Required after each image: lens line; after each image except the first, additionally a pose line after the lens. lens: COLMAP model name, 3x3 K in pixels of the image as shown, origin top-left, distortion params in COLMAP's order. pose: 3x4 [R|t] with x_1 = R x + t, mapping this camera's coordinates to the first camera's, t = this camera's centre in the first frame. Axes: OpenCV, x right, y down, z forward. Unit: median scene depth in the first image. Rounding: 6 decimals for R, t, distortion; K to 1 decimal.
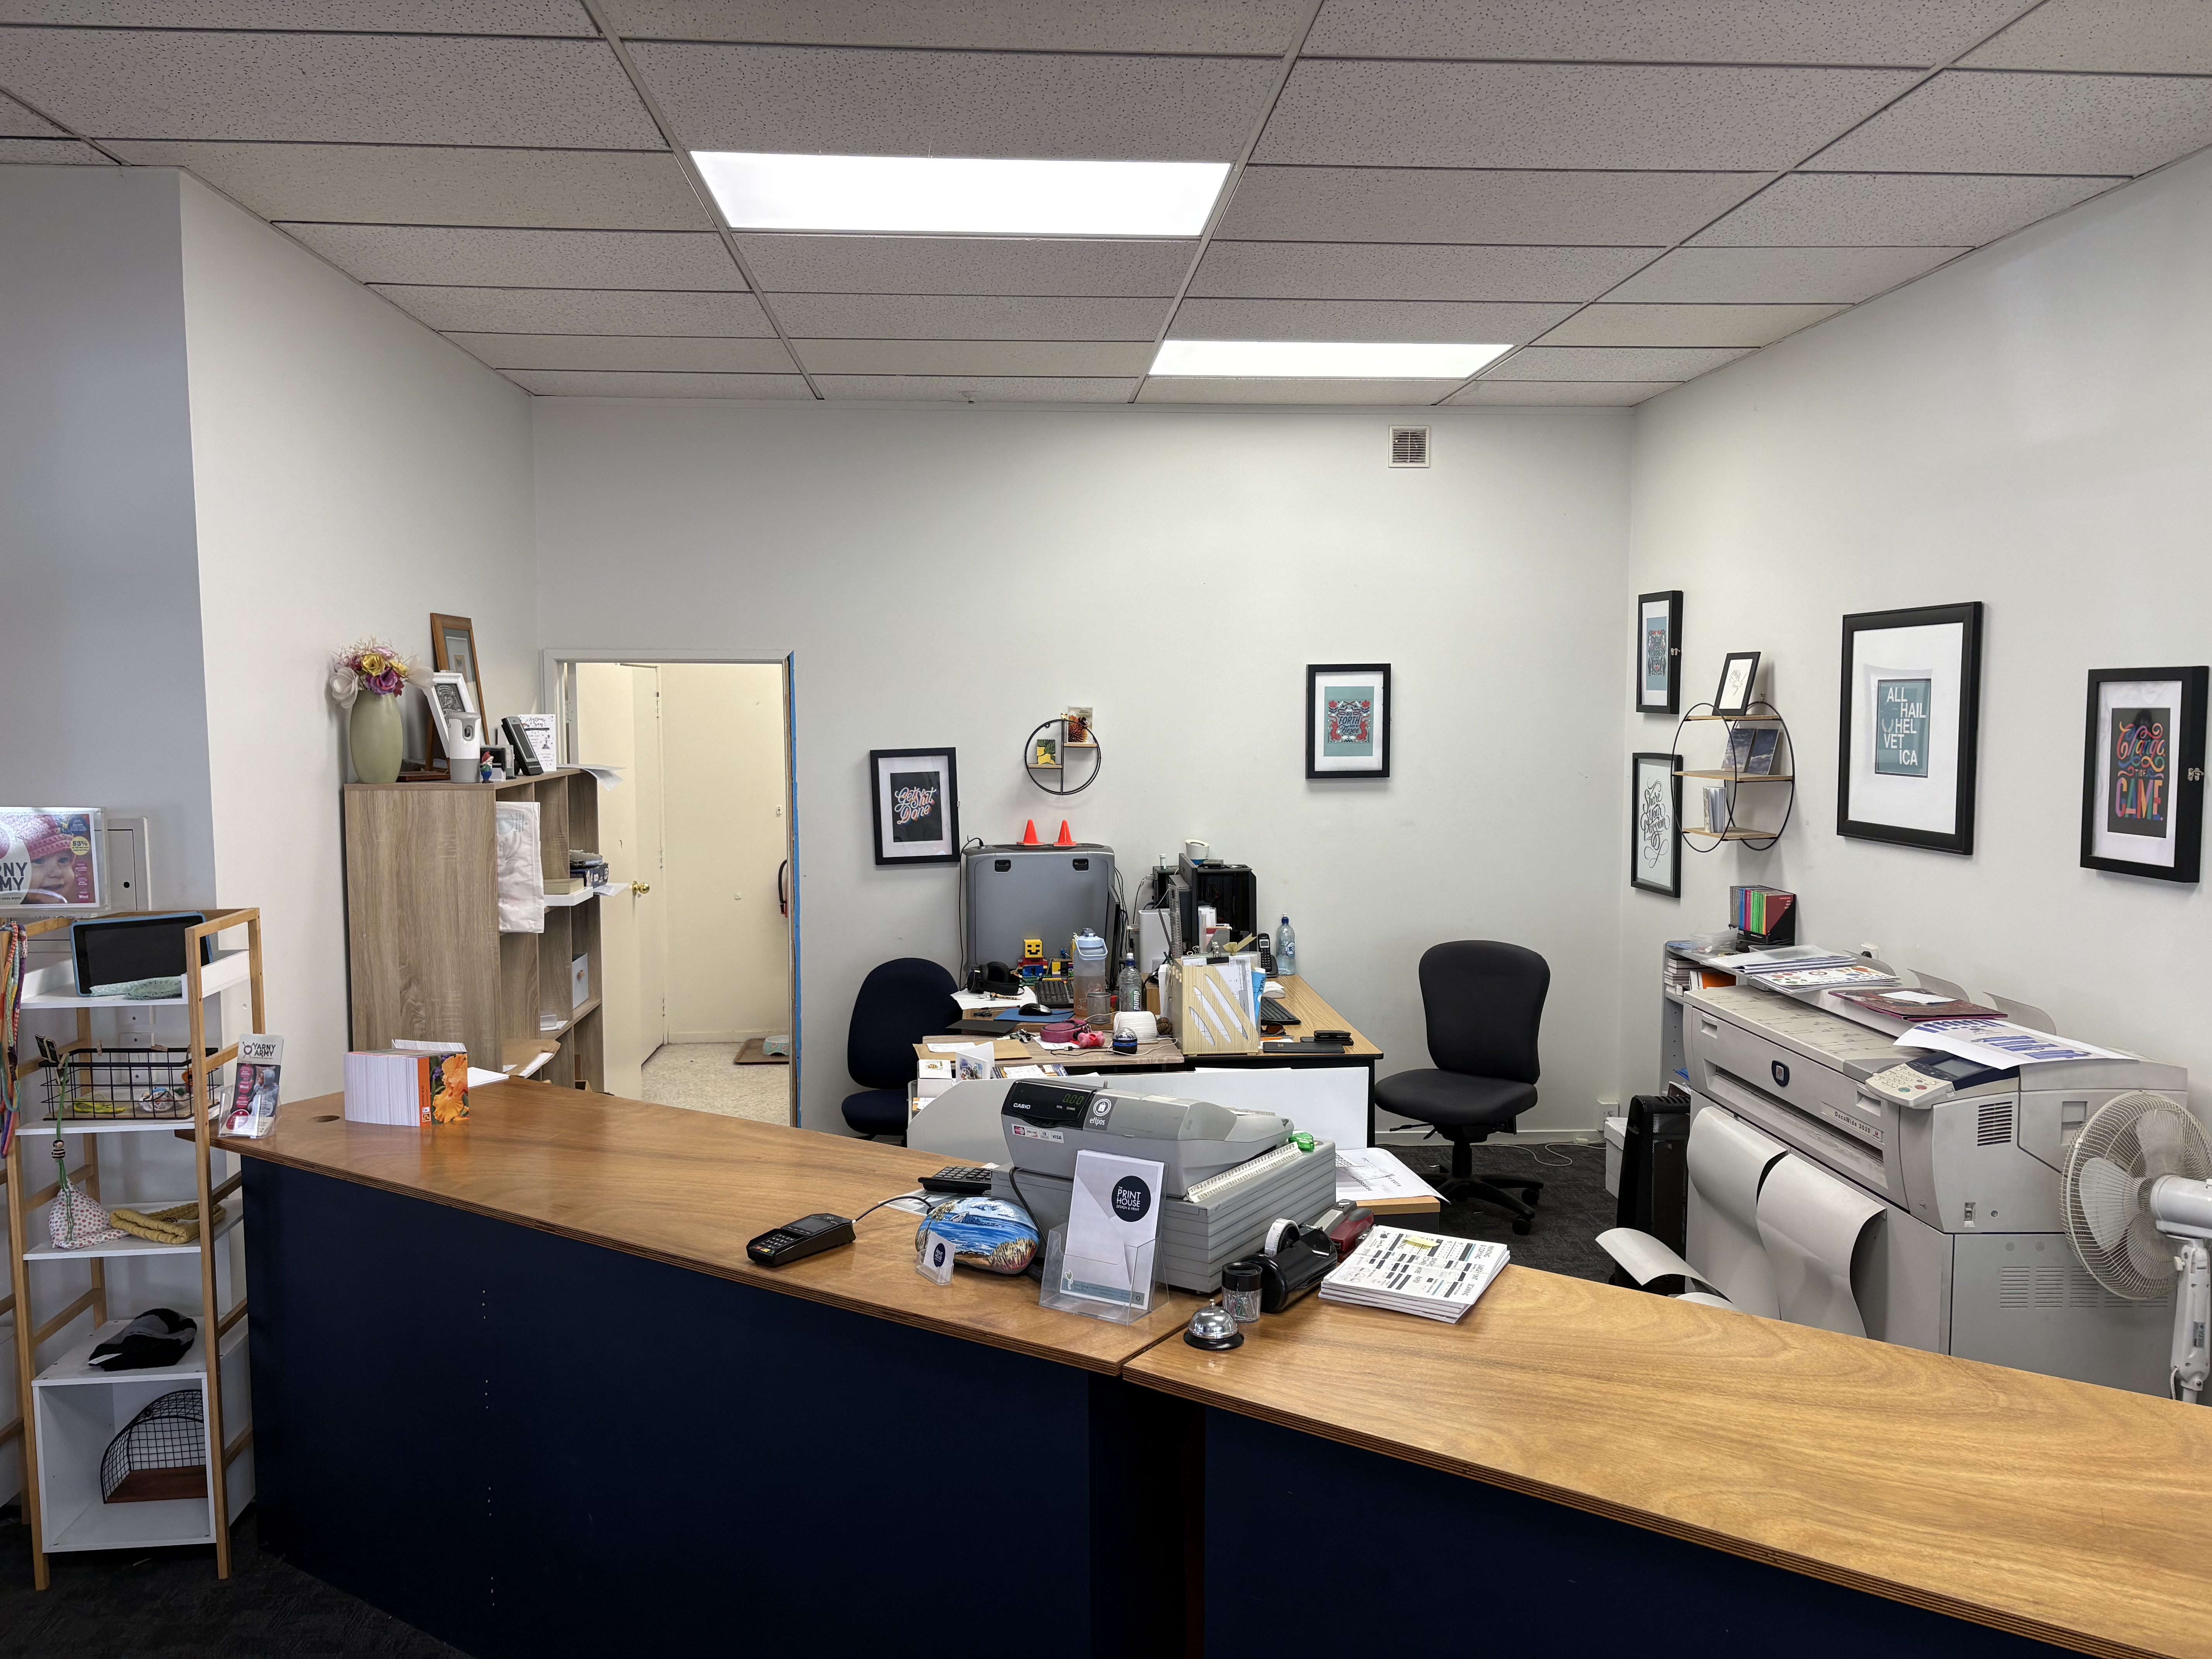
lens RADIAL K [[1651.3, 0, 1102.9], [0, 1651.3, 829.1], [0, 0, 1]] dist [0.038962, -0.000295]
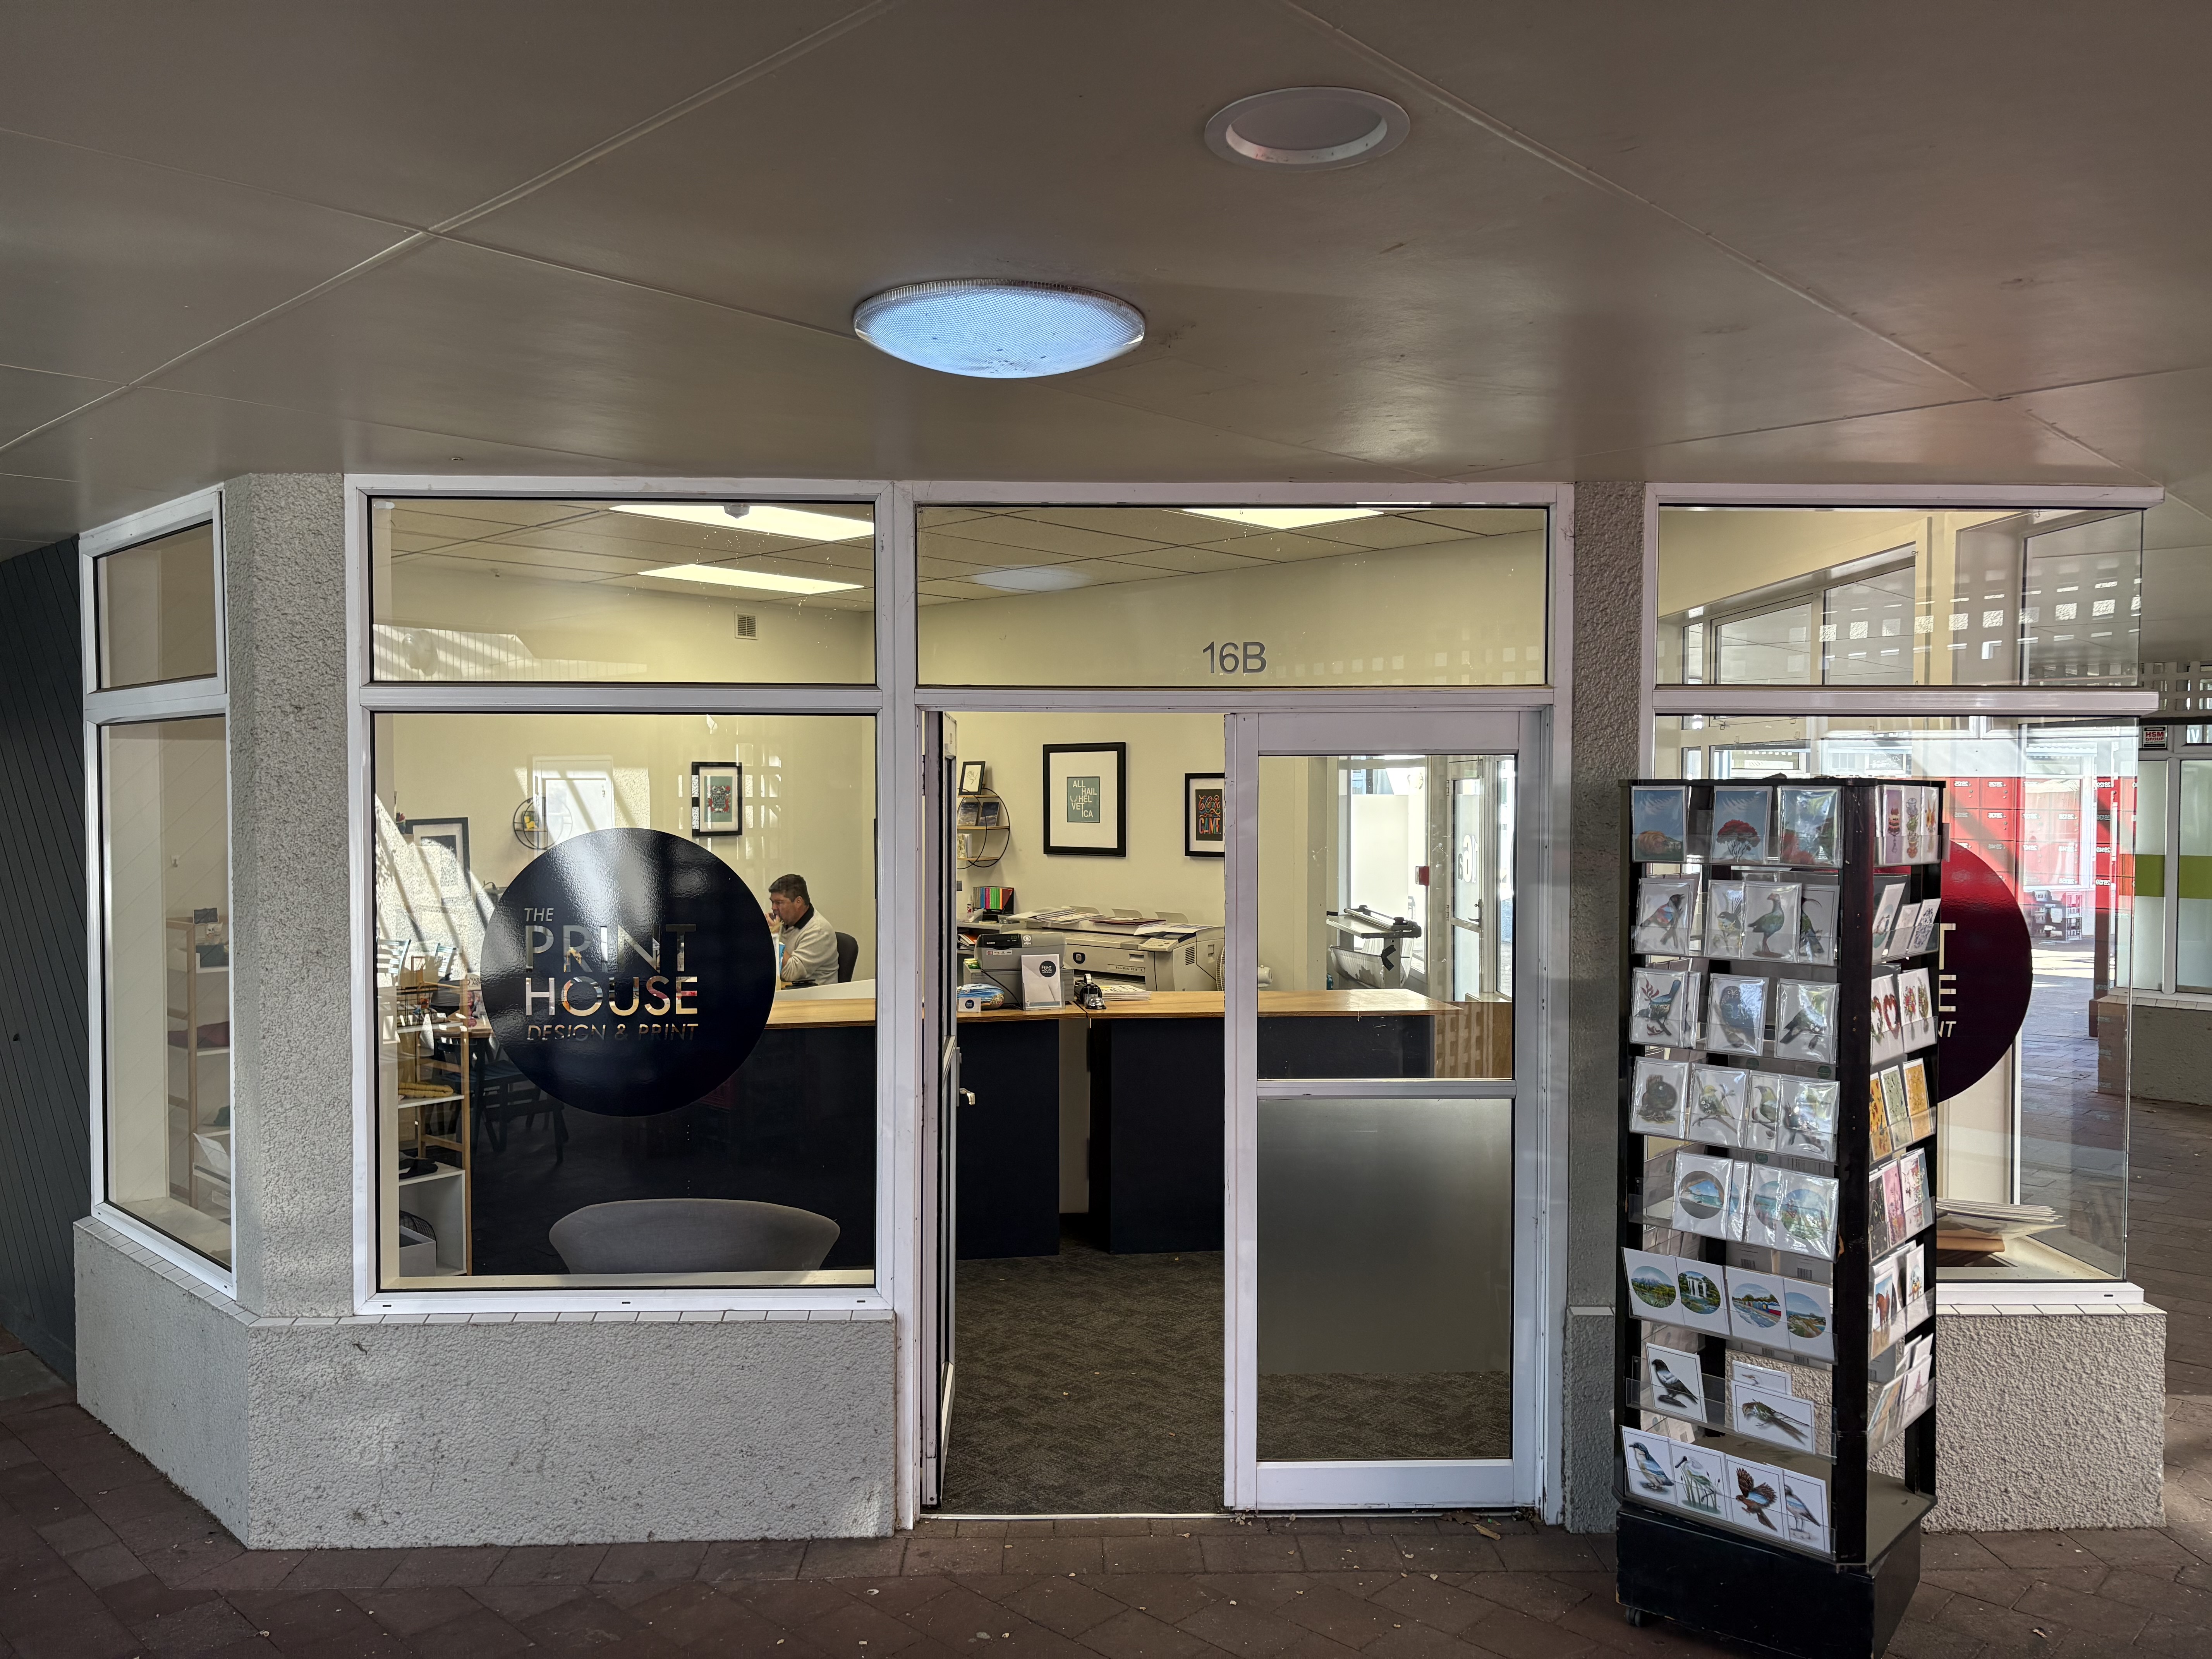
lens RADIAL K [[1651.3, 0, 1105.4], [0, 1651.3, 835.4], [0, 0, 1]] dist [0.038962, -0.000295]
pose [[0.728413, -0.012220, 0.685029, -0.946269], [0.050235, 0.998102, -0.035612, 0.061005], [-0.683294, 0.060353, 0.727645, -0.542241]]
